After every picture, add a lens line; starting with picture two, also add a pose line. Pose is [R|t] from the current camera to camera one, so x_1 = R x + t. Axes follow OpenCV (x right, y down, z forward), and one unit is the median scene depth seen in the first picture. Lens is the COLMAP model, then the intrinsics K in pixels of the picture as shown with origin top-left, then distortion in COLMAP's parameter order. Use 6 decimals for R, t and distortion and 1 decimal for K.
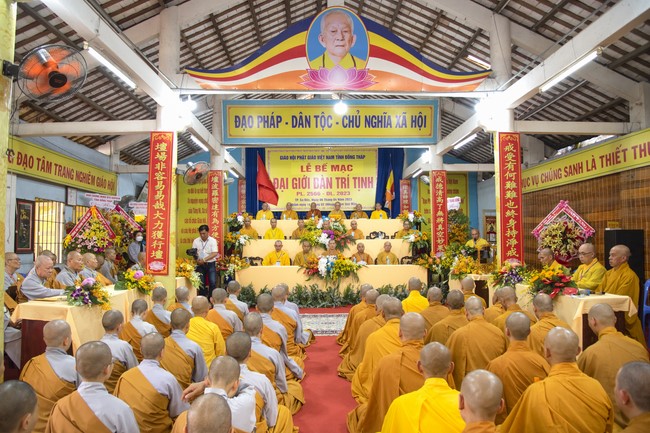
lens RADIAL K [[456.0, 0, 325.0], [0, 456.0, 216.5], [0, 0, 1]] dist [-0.130231, 0.059170]
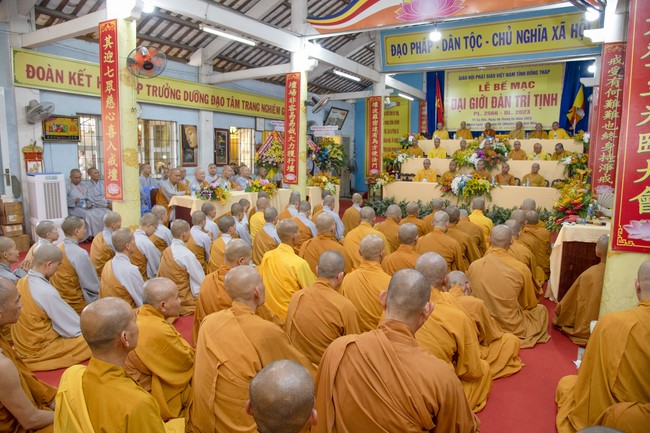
lens RADIAL K [[456.0, 0, 325.0], [0, 456.0, 216.5], [0, 0, 1]] dist [-0.130231, 0.059170]
pose [[0.829880, 0.085192, -0.551400, 0.295009], [0.016254, 0.984163, 0.176517, -0.007116], [0.557705, -0.155451, 0.815353, -0.039737]]
